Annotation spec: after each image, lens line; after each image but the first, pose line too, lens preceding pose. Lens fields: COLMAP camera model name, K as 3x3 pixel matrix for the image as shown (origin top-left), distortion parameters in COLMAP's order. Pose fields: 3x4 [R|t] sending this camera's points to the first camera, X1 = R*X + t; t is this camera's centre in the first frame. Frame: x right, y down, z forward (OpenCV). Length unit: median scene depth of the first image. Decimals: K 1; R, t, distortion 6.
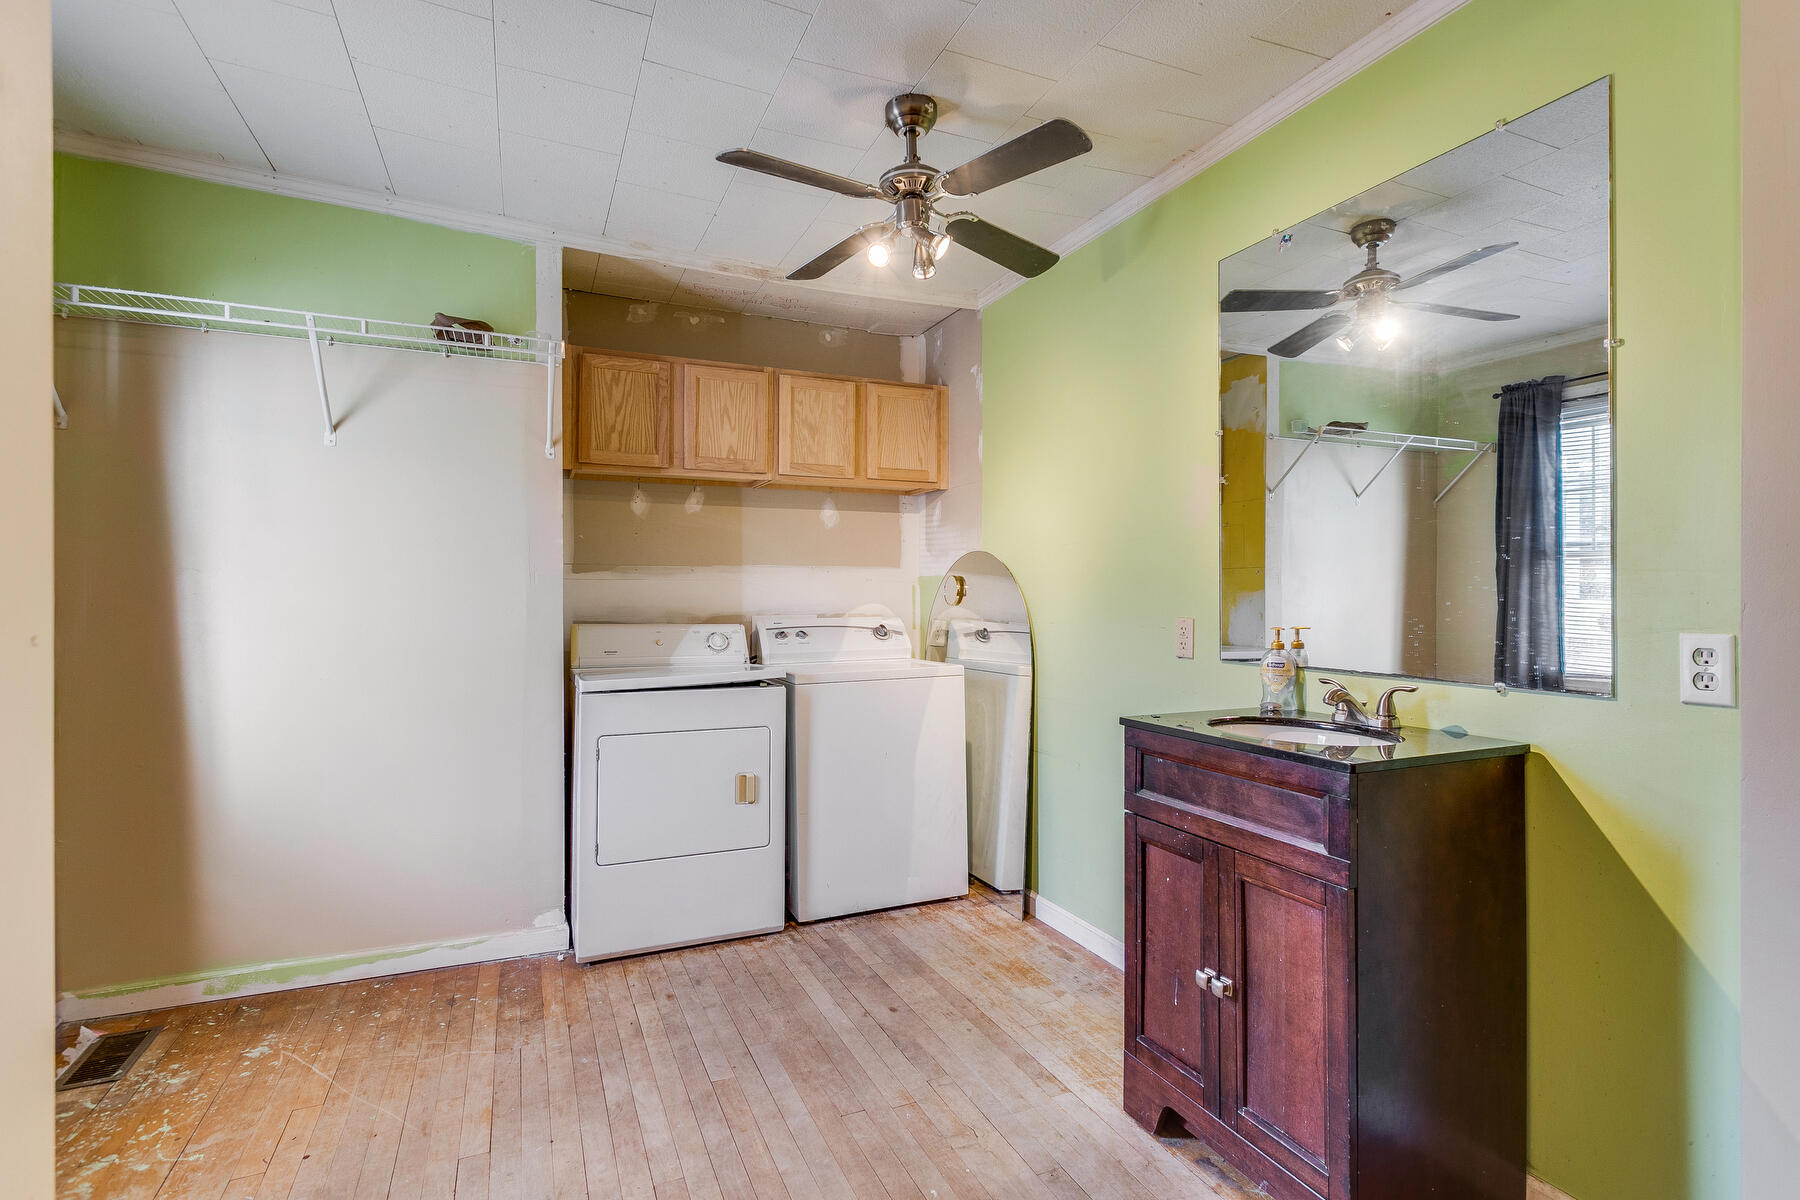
lens RADIAL K [[857.6, 0, 902.4], [0, 857.6, 589.2], [0, 0, 1]] dist [-0.000851, 0.002408]
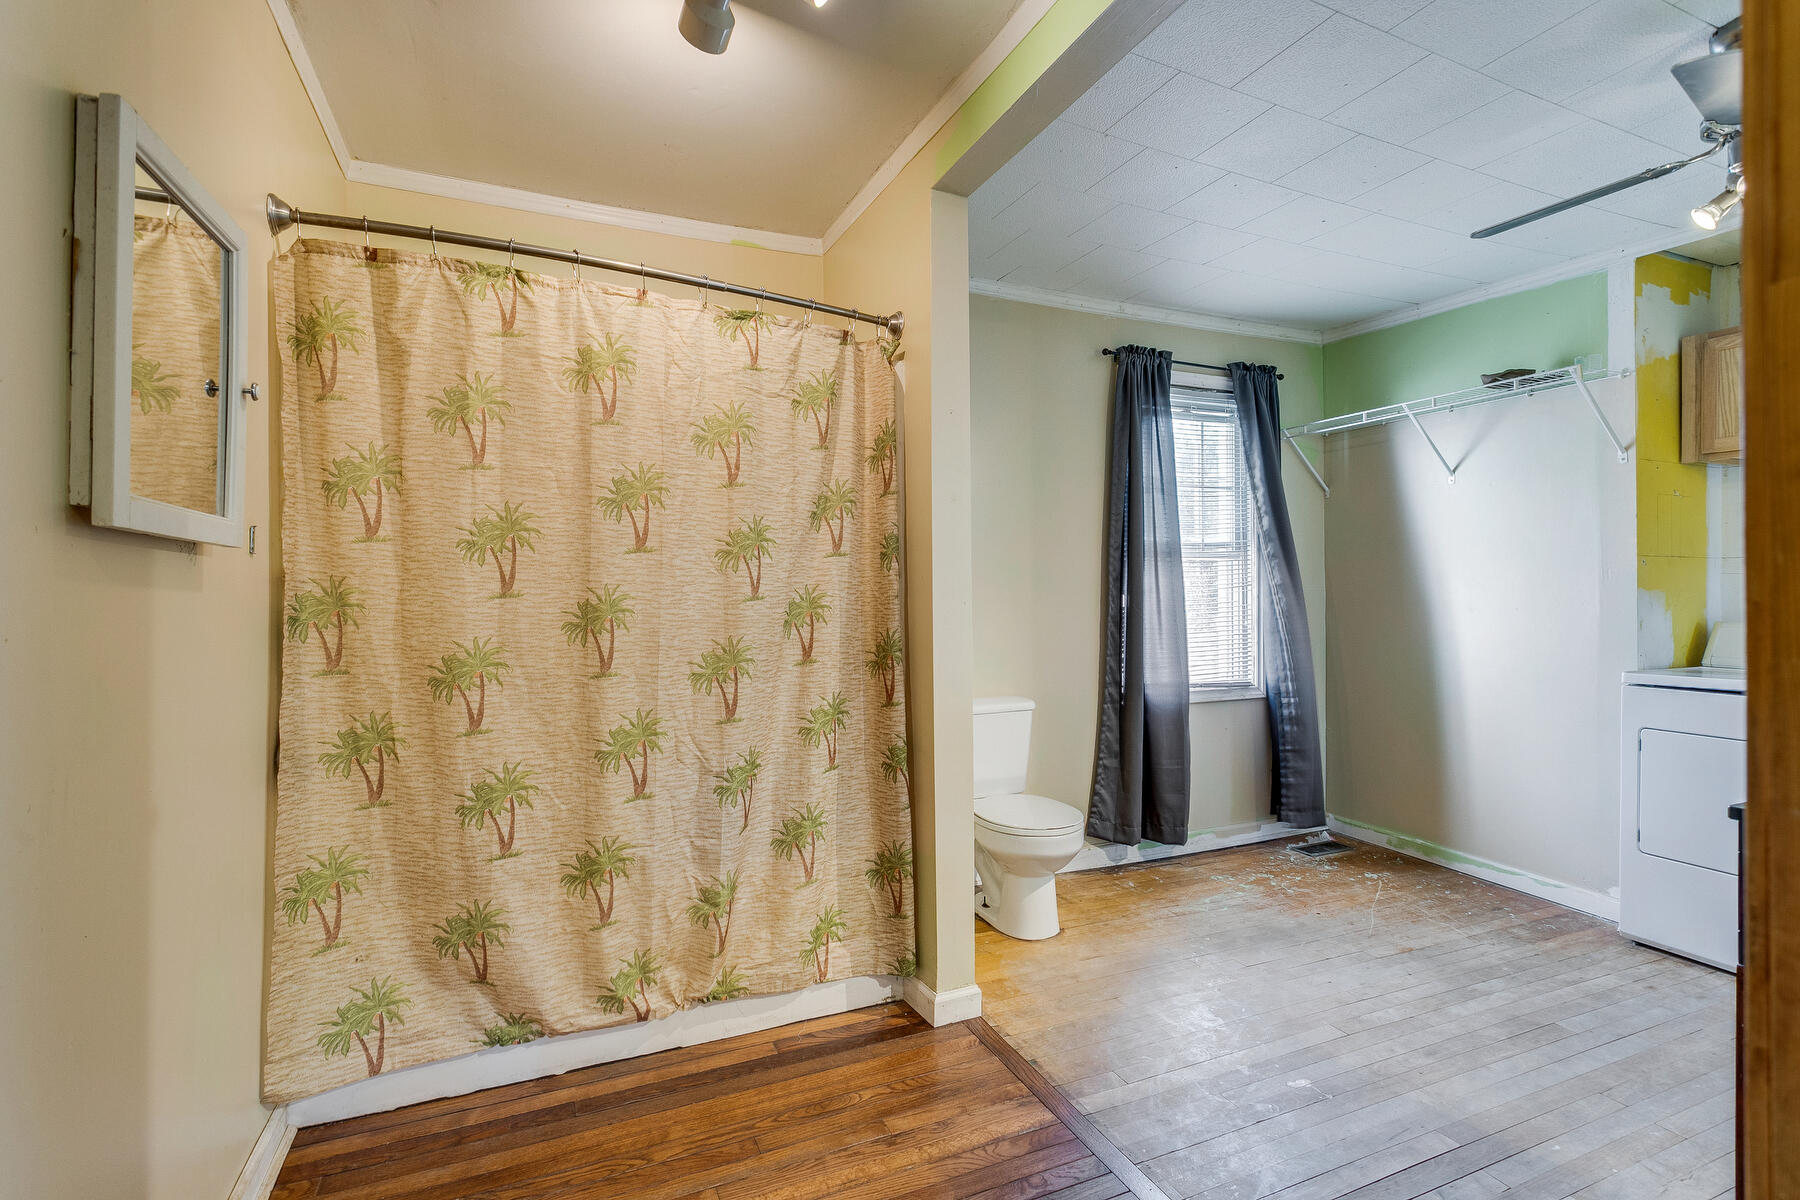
lens RADIAL K [[857.6, 0, 903.7], [0, 857.6, 592.4], [0, 0, 1]] dist [-0.000851, 0.002408]
pose [[-0.021157, 0.000927, -0.999776, 0.796438], [0.009201, 0.999957, 0.000732, -0.001094], [0.999734, -0.009184, -0.021165, 0.148500]]
